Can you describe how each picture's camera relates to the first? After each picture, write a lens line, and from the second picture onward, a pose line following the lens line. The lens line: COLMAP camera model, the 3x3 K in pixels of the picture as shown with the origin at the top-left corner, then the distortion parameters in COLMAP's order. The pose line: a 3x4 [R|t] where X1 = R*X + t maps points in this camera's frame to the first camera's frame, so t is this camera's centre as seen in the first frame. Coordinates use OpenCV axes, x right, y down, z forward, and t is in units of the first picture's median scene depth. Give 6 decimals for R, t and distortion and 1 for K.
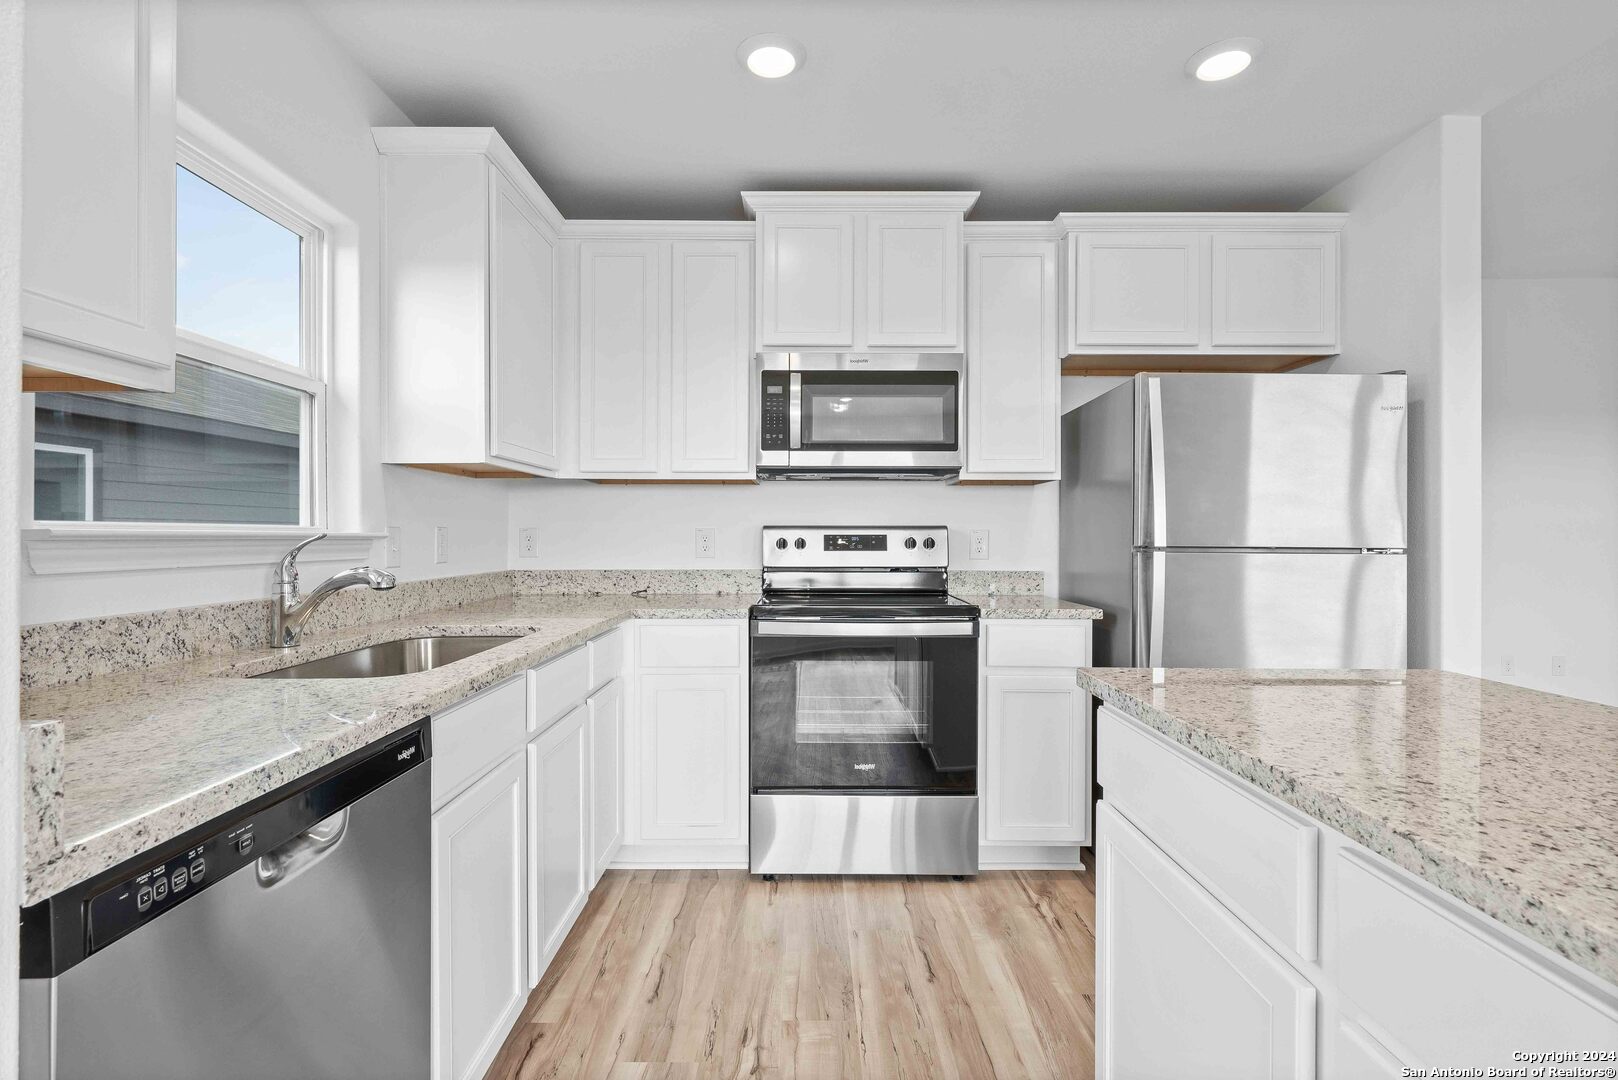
lens RADIAL K [[754.5, 0, 794.8], [0, 754.5, 538.5], [0, 0, 1]] dist [-0.000366, -0.000275]
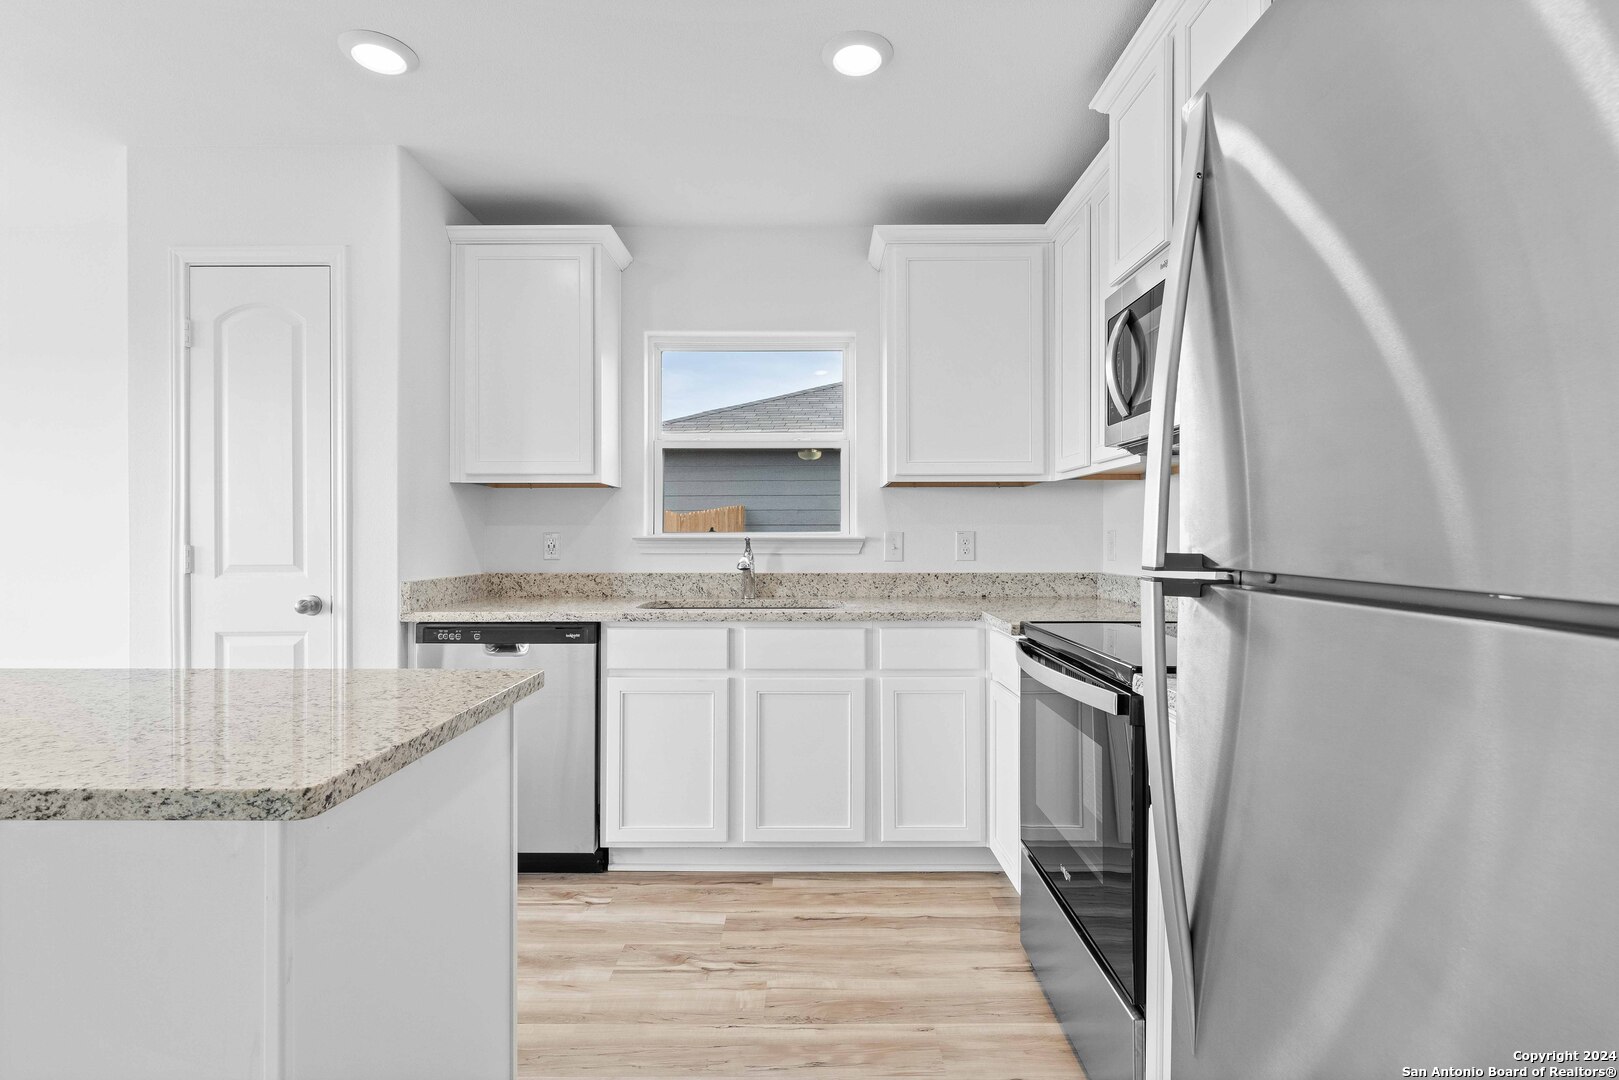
lens RADIAL K [[755.0, 0, 808.7], [0, 755.0, 537.4], [0, 0, 1]] dist [-0.000366, -0.000275]
pose [[0.008856, -0.001914, -0.999959, 1.066994], [-0.004980, 0.999986, -0.001958, -0.003431], [0.999948, 0.004997, 0.008847, 1.033659]]
